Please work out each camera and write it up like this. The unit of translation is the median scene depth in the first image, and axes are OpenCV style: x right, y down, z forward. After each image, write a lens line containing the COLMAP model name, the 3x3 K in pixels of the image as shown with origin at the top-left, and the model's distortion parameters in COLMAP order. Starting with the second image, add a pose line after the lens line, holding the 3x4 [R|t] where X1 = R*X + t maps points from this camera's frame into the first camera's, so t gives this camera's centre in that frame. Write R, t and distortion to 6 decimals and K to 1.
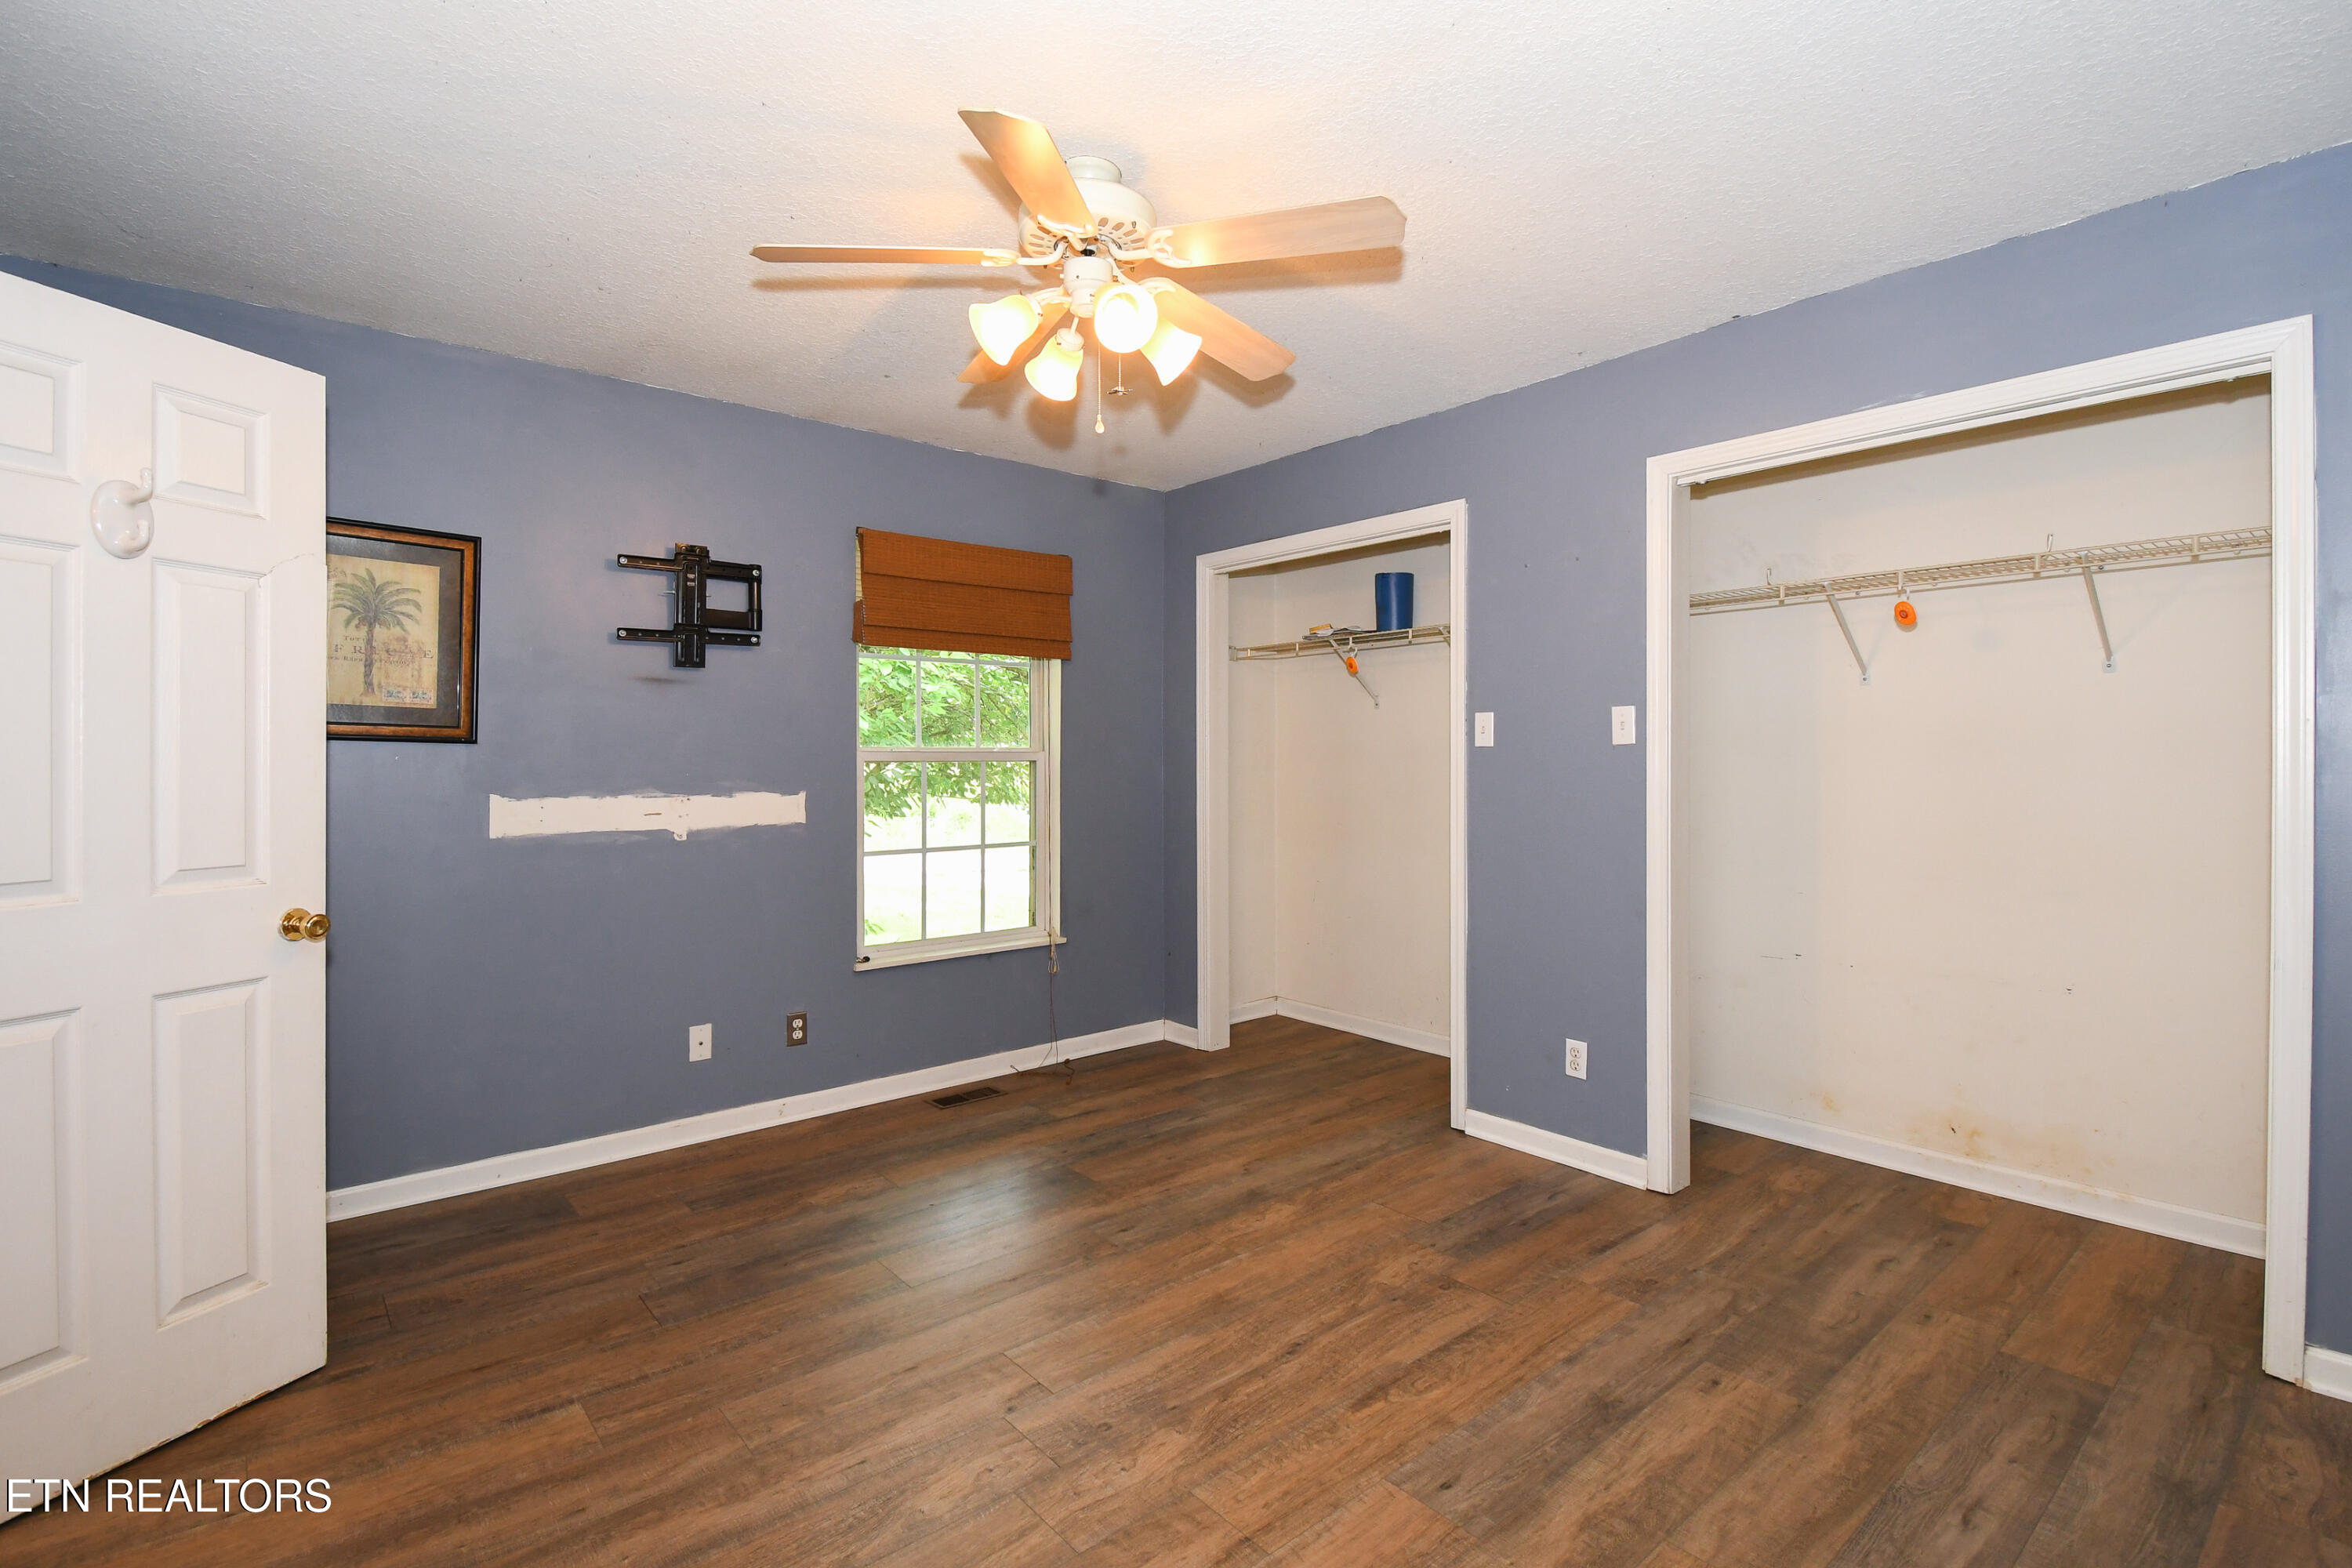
lens RADIAL K [[1082.6, 0, 1163.1], [0, 1082.6, 766.7], [0, 0, 1]] dist [0.033516, -0.028130]
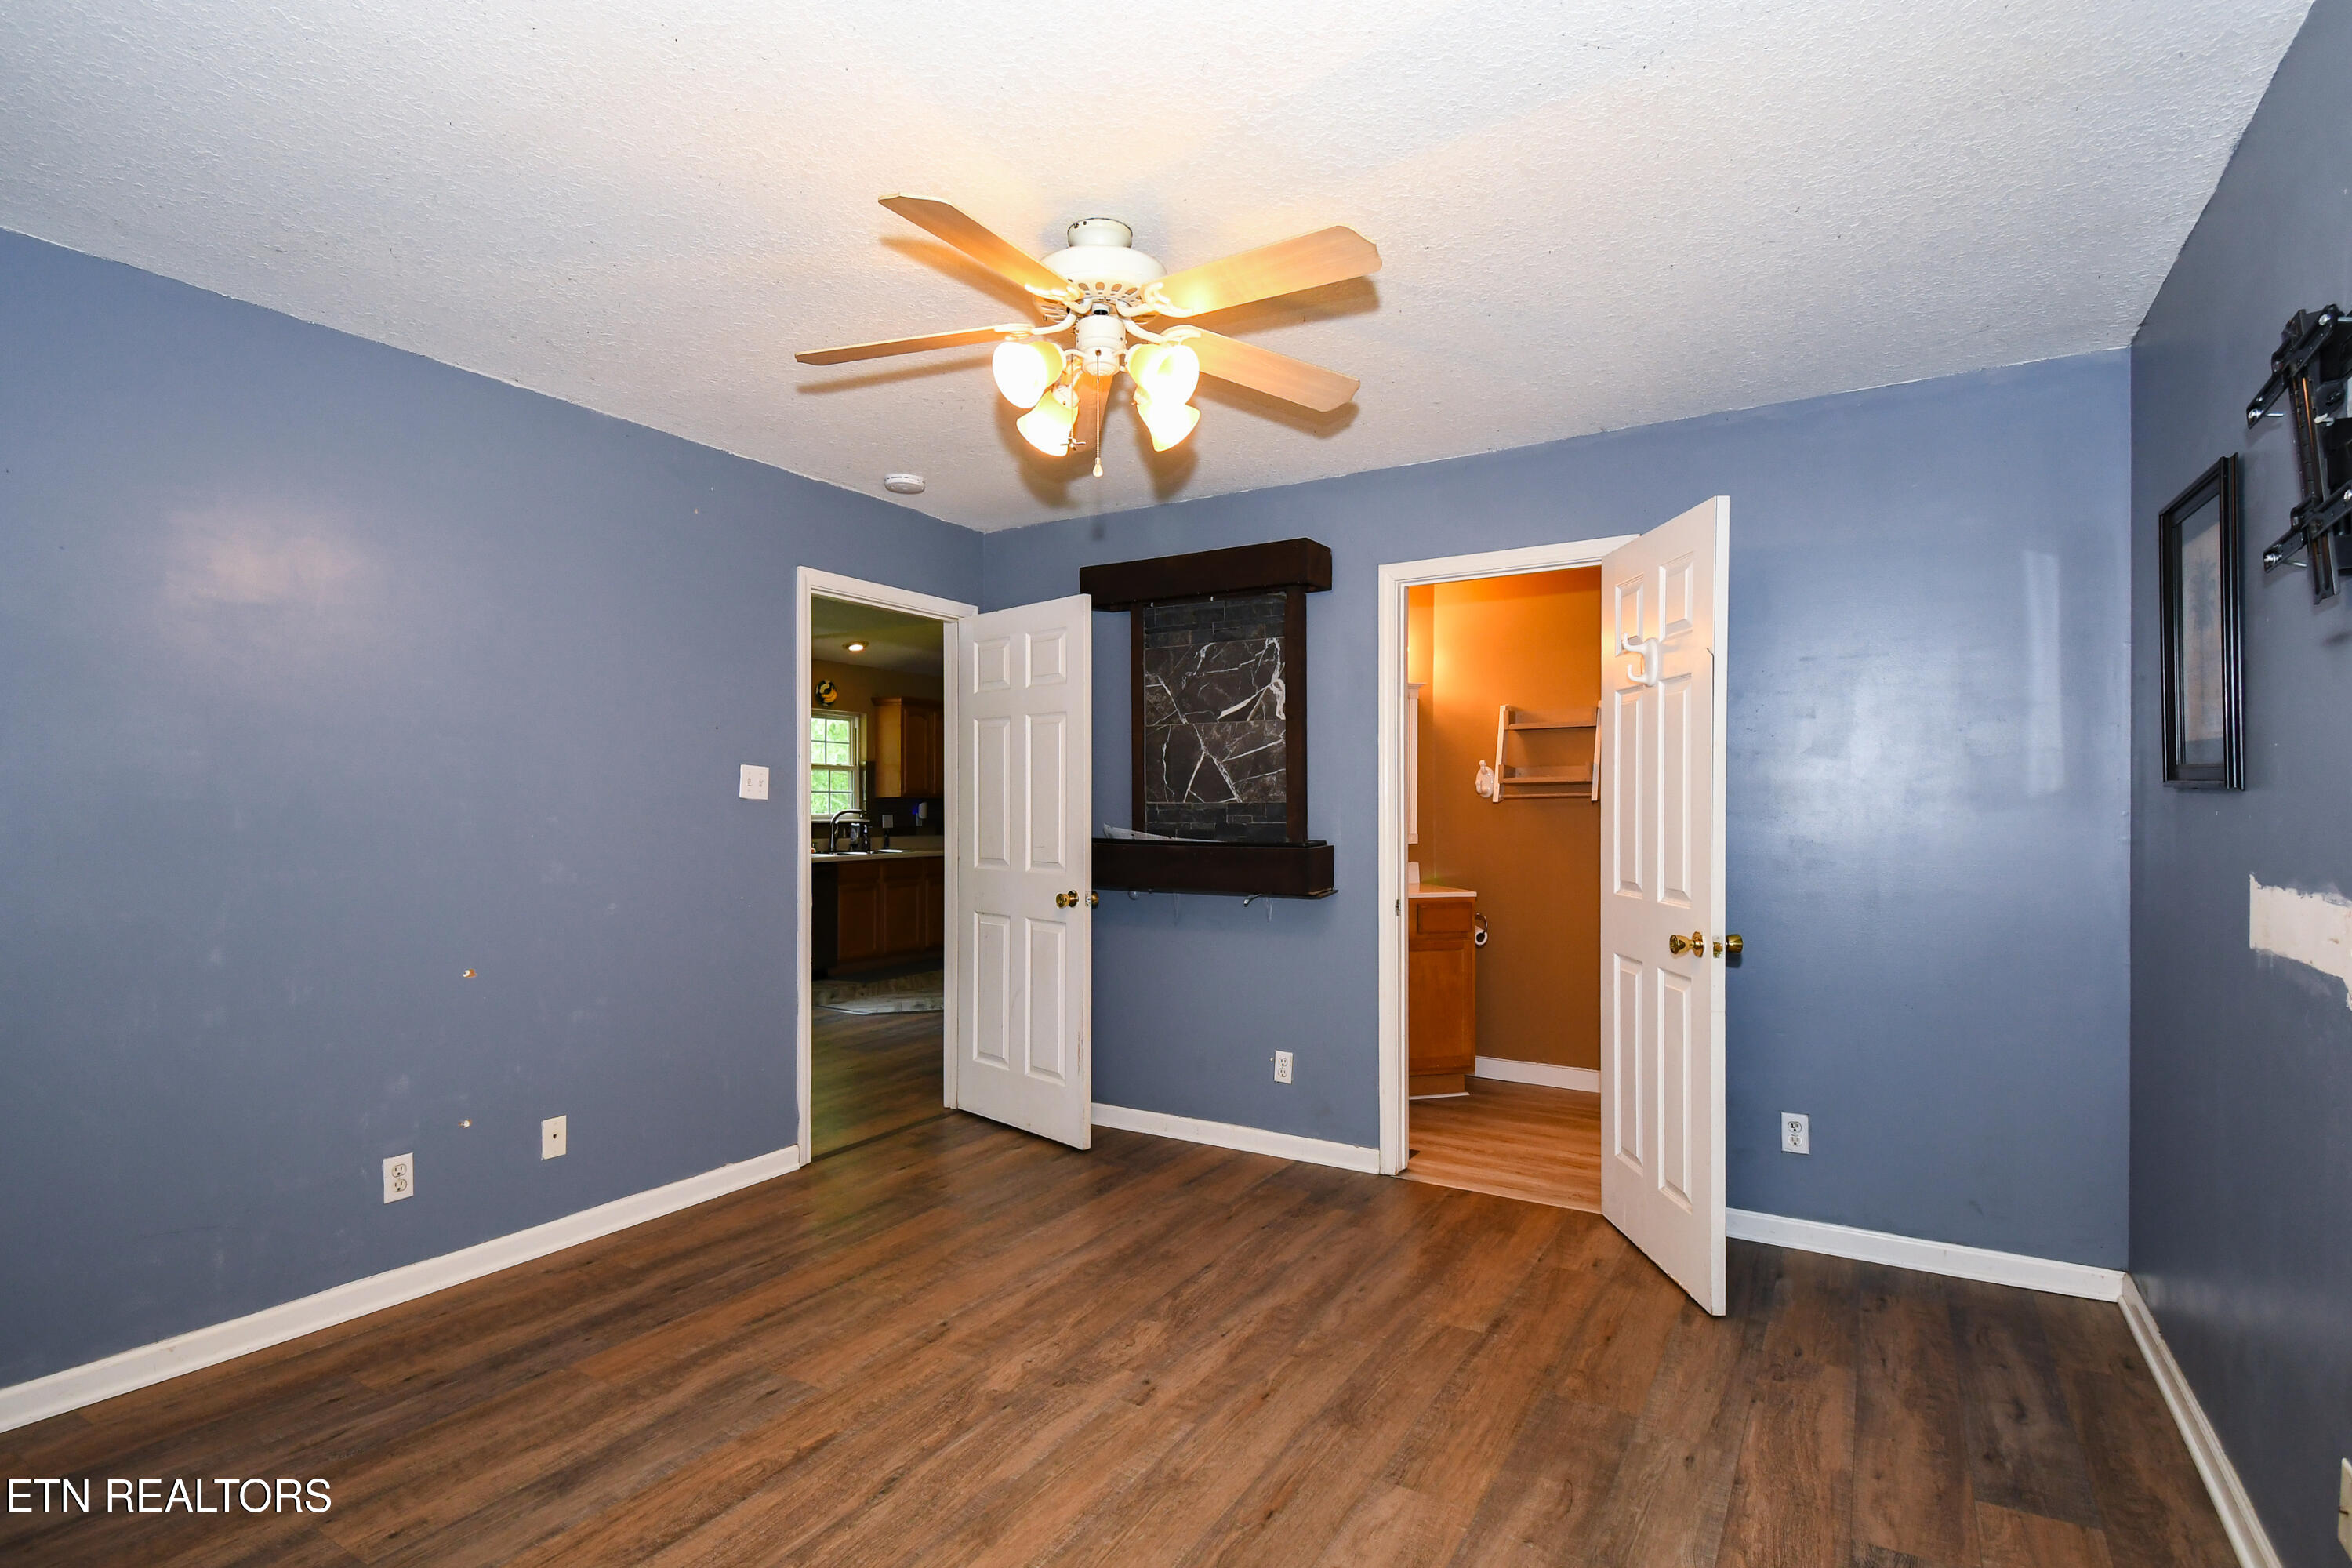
lens RADIAL K [[1139.8, 0, 1172.6], [0, 1139.8, 808.0], [0, 0, 1]] dist [0.031087, -0.032055]
pose [[-0.946520, -0.000044, -0.322646, 0.154625], [-0.002180, 0.999978, 0.006261, -0.014883], [0.322638, 0.006629, -0.946499, 1.490222]]
